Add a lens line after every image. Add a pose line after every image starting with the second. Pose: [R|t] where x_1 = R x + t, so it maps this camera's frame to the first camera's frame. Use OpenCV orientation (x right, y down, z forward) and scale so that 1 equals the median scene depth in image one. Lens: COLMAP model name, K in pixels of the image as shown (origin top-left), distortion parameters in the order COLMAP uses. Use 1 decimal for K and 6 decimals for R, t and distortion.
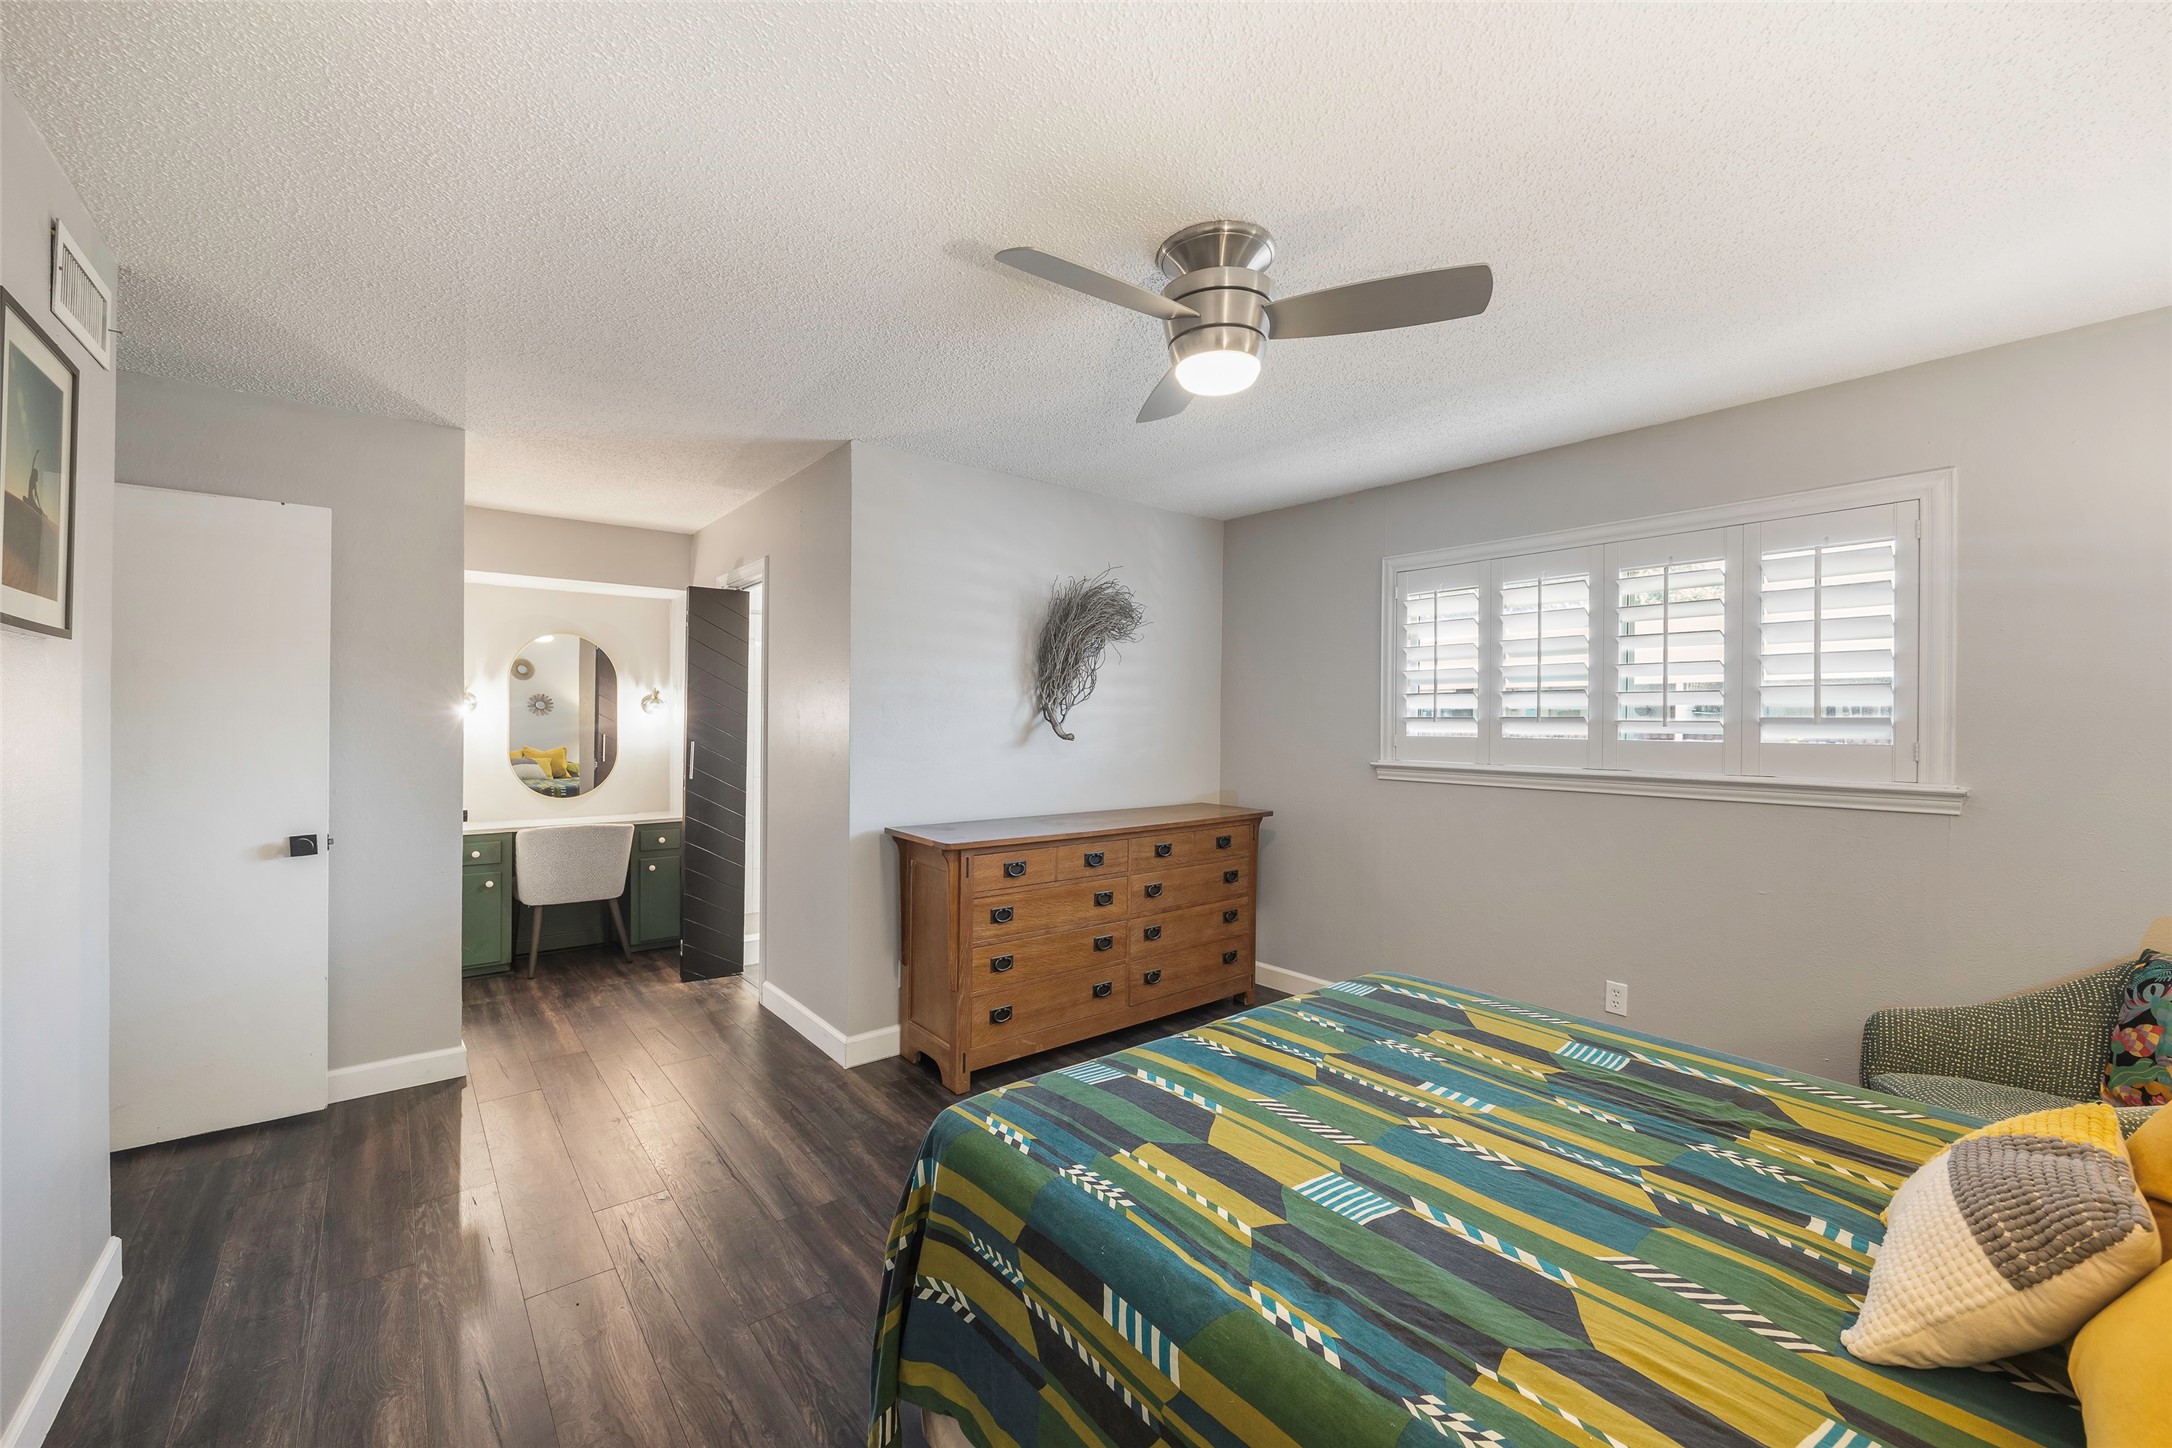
lens RADIAL K [[872.7, 0, 1086.0], [0, 872.7, 724.0], [0, 0, 1]] dist [-0.007927, -0.000029]
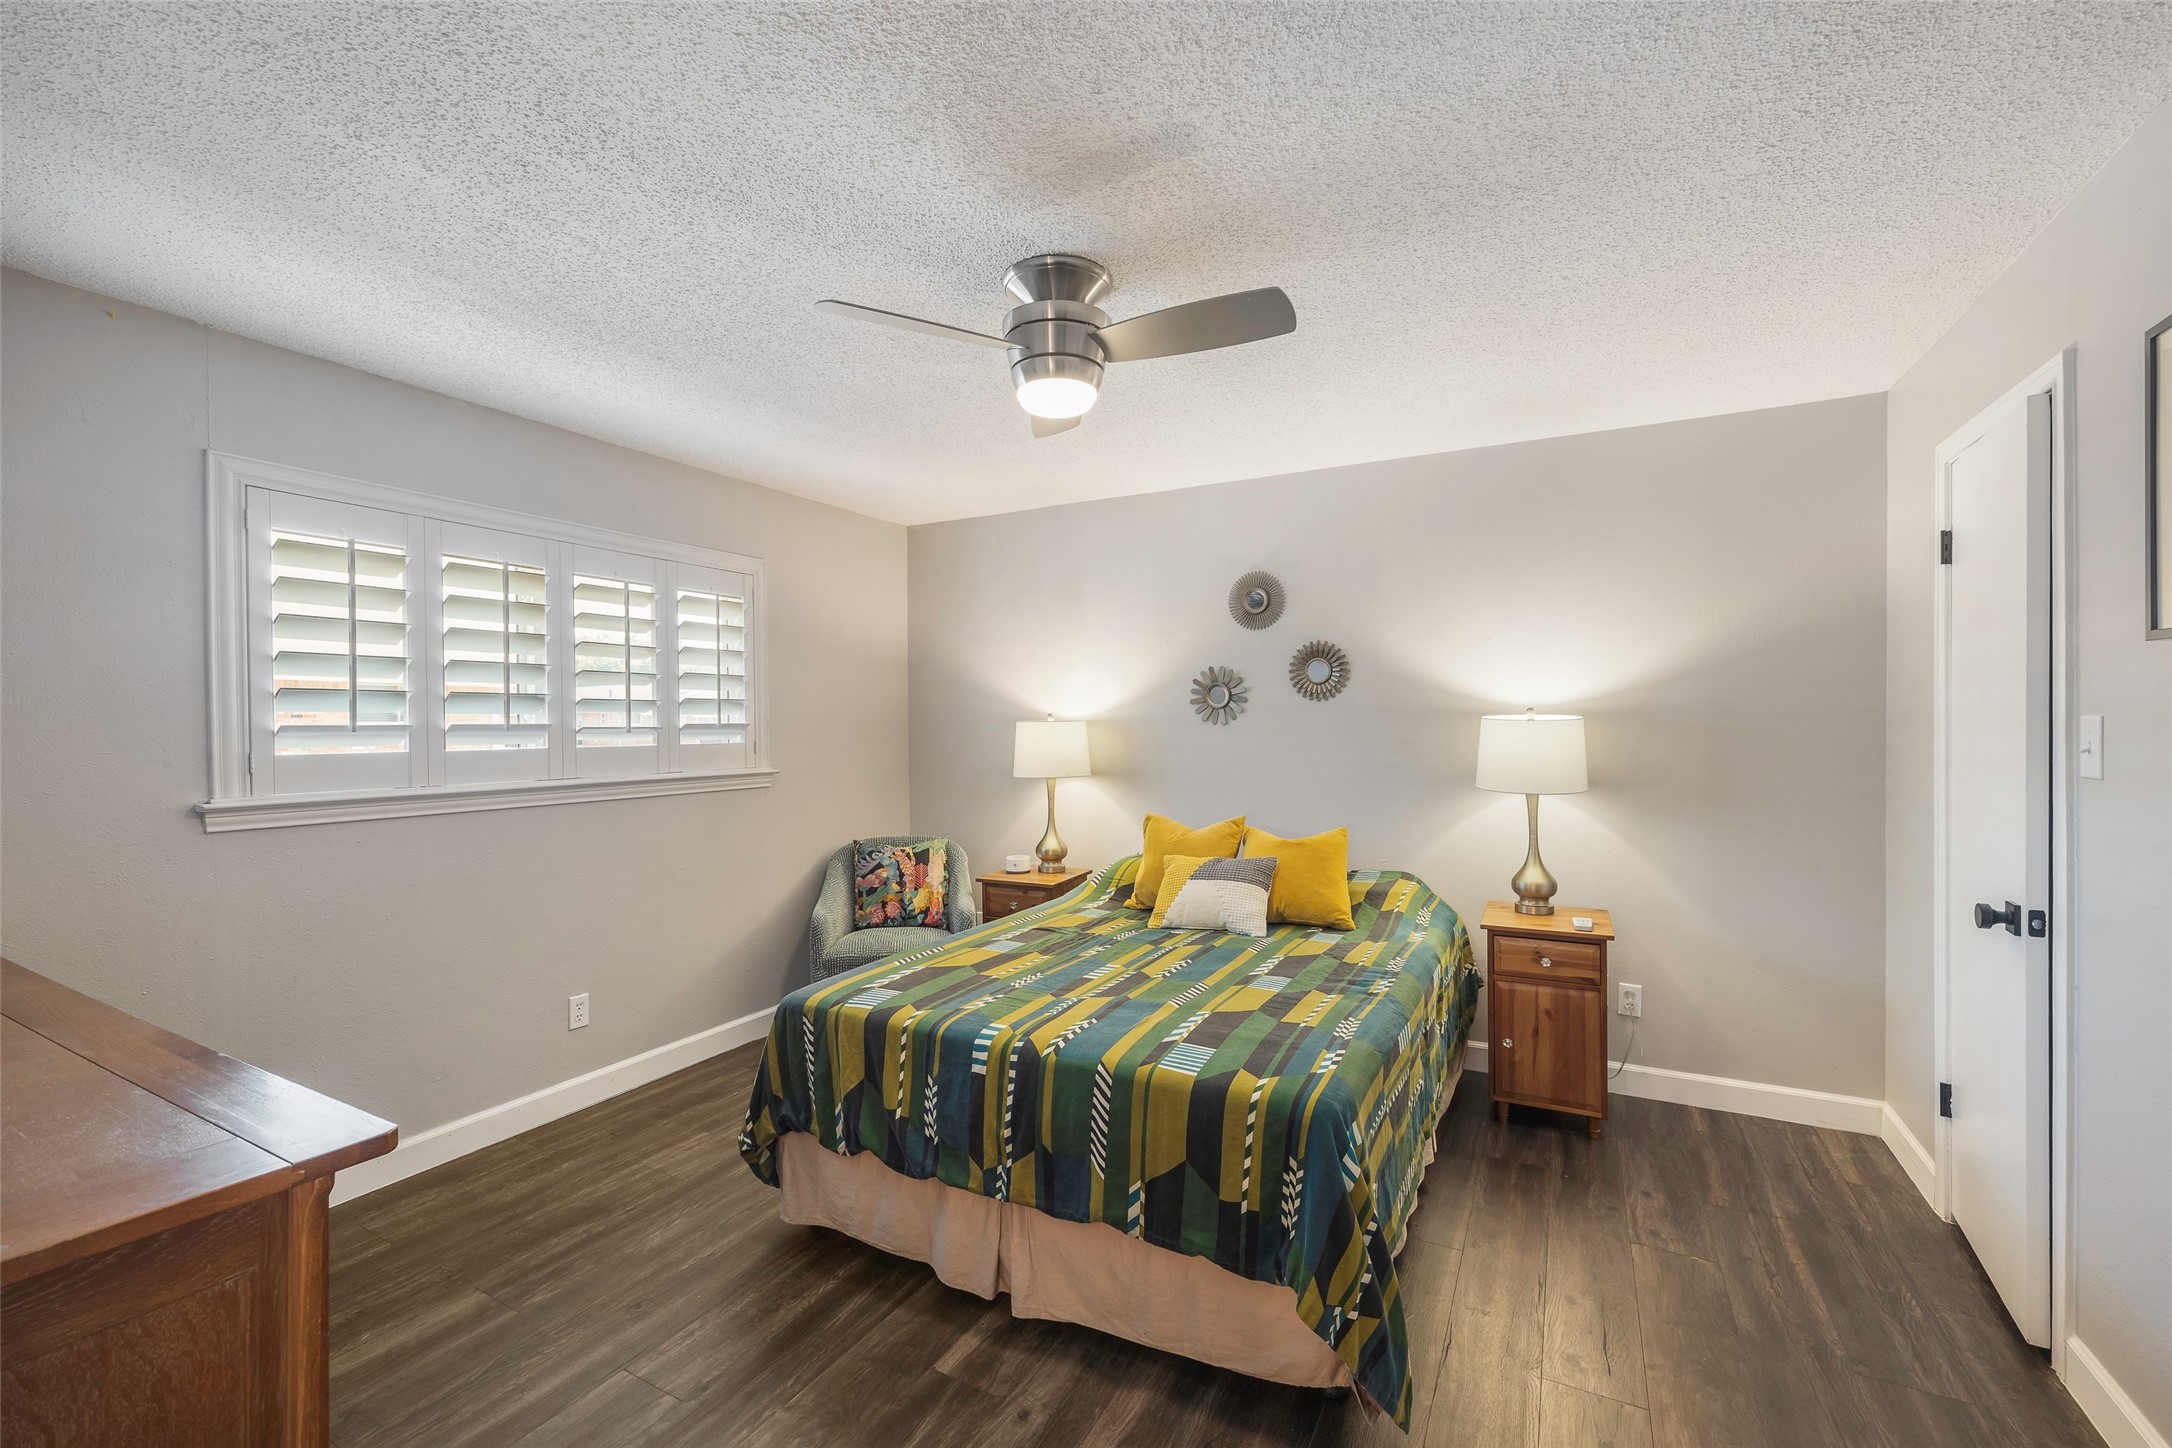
lens RADIAL K [[881.9, 0, 1088.9], [0, 881.9, 734.1], [0, 0, 1]] dist [-0.005712, -0.000074]
pose [[-0.383959, -0.012218, 0.923269, -0.850198], [0.009382, 0.999809, 0.017132, -0.014670], [-0.923303, 0.015241, -0.383771, 1.373236]]
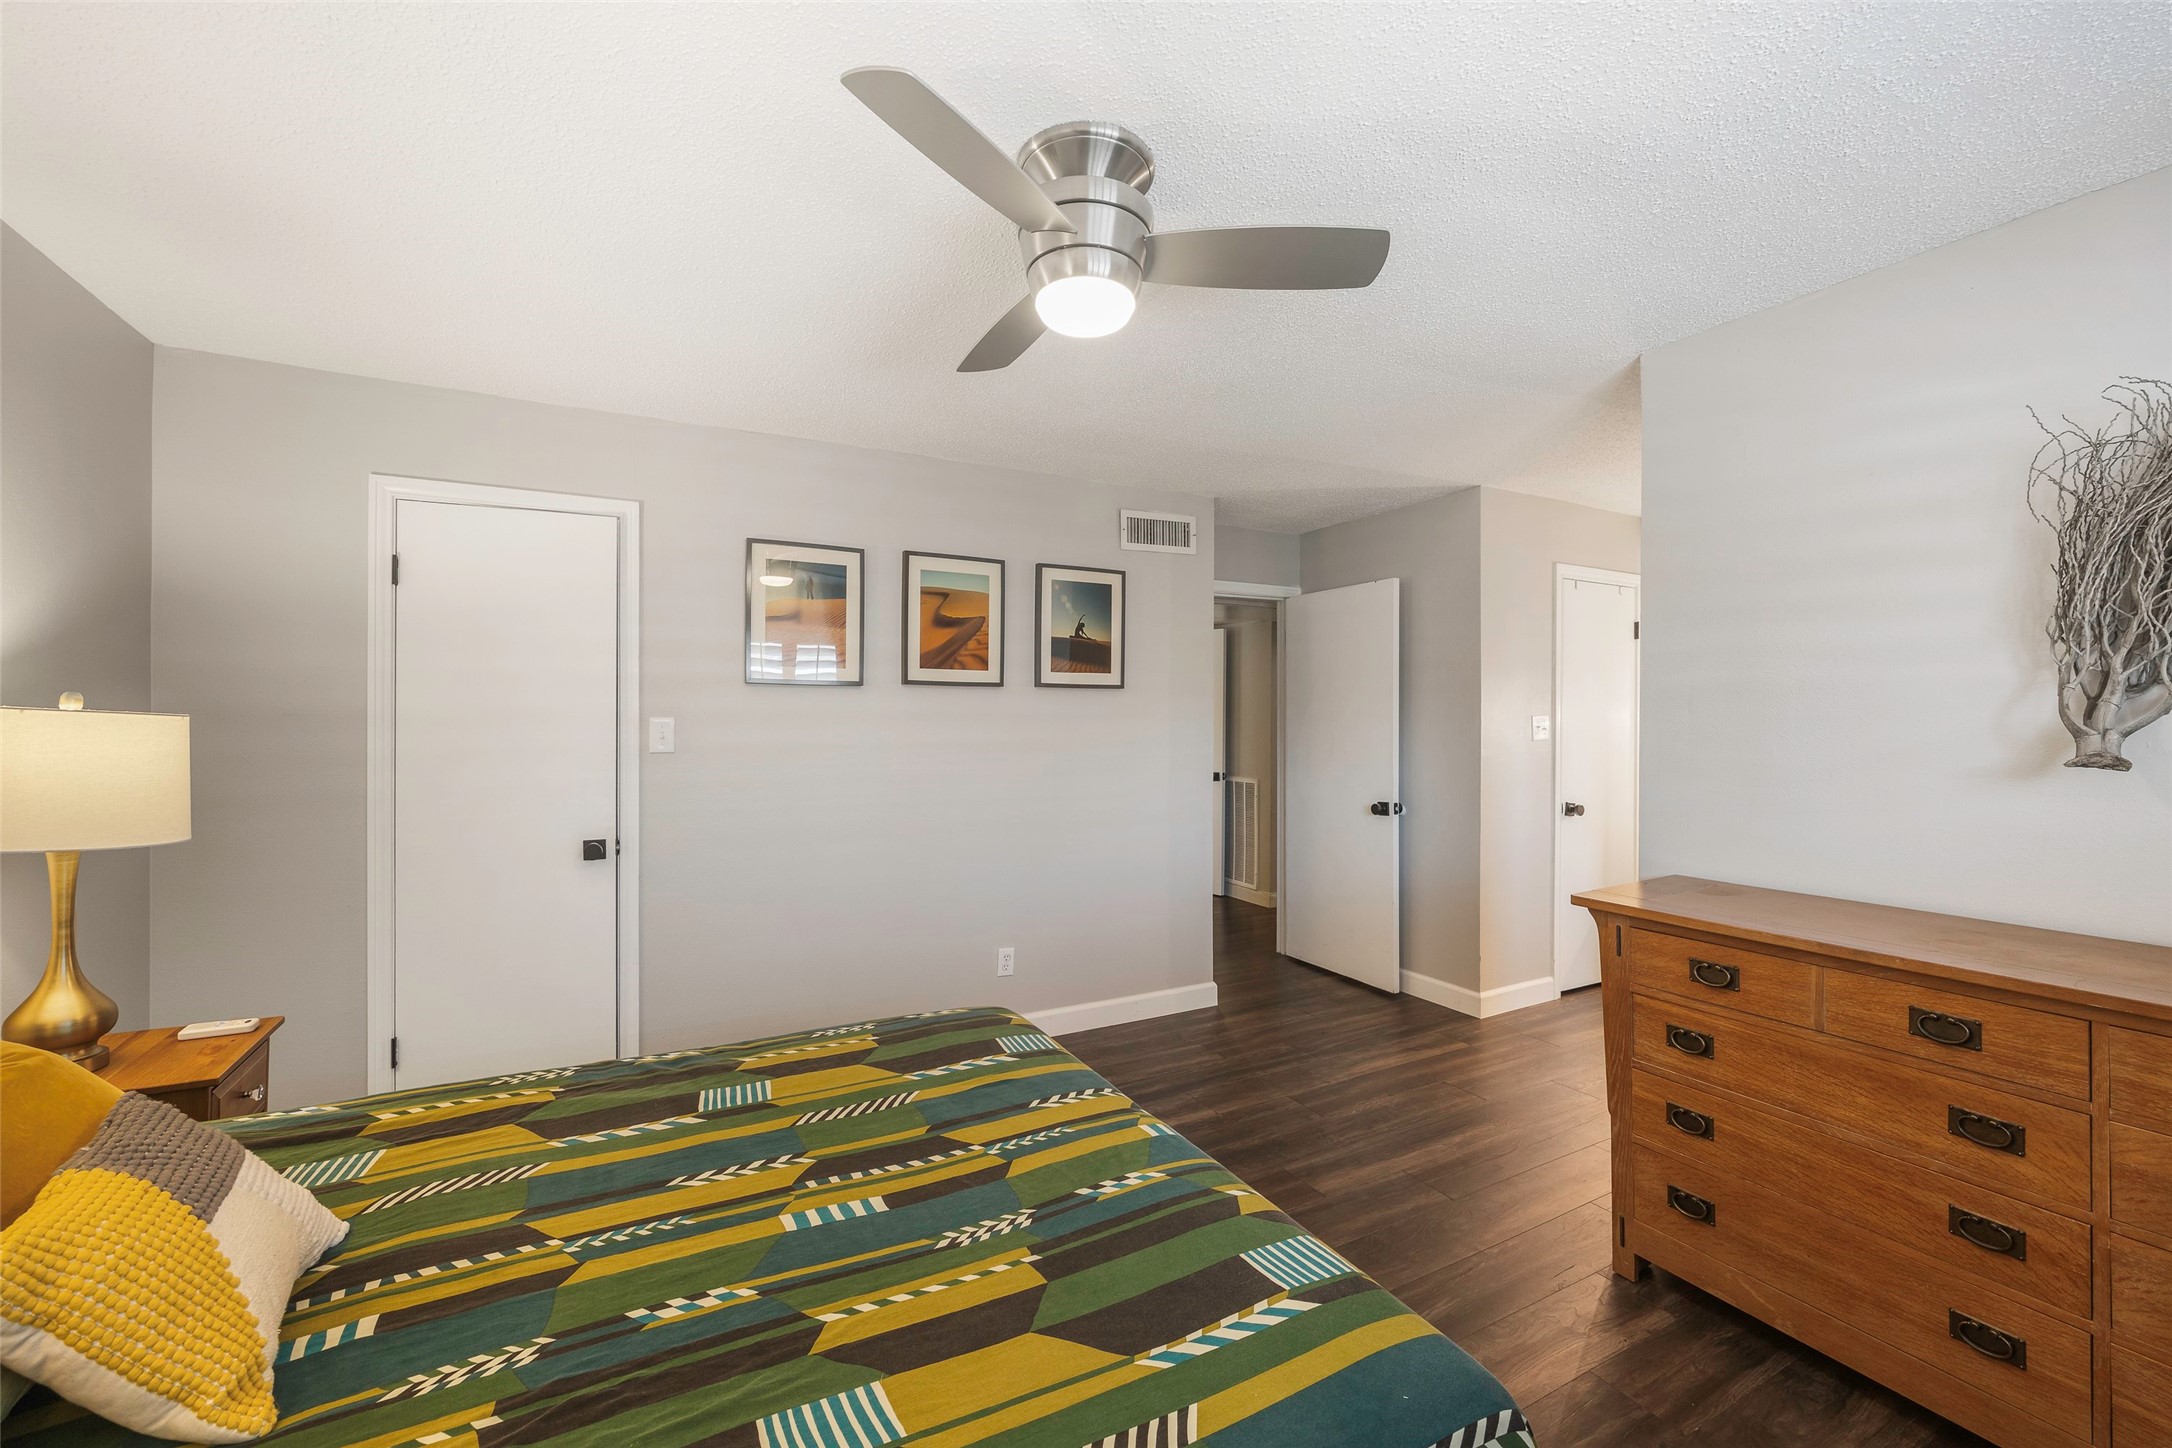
lens RADIAL K [[872.6, 0, 1093.0], [0, 872.6, 718.9], [0, 0, 1]] dist [-0.003991, -0.000007]
pose [[-0.189722, -0.007757, -0.981807, 0.969789], [-0.004037, 0.999967, -0.007120, -0.002400], [0.981830, 0.002613, -0.189747, 1.164804]]
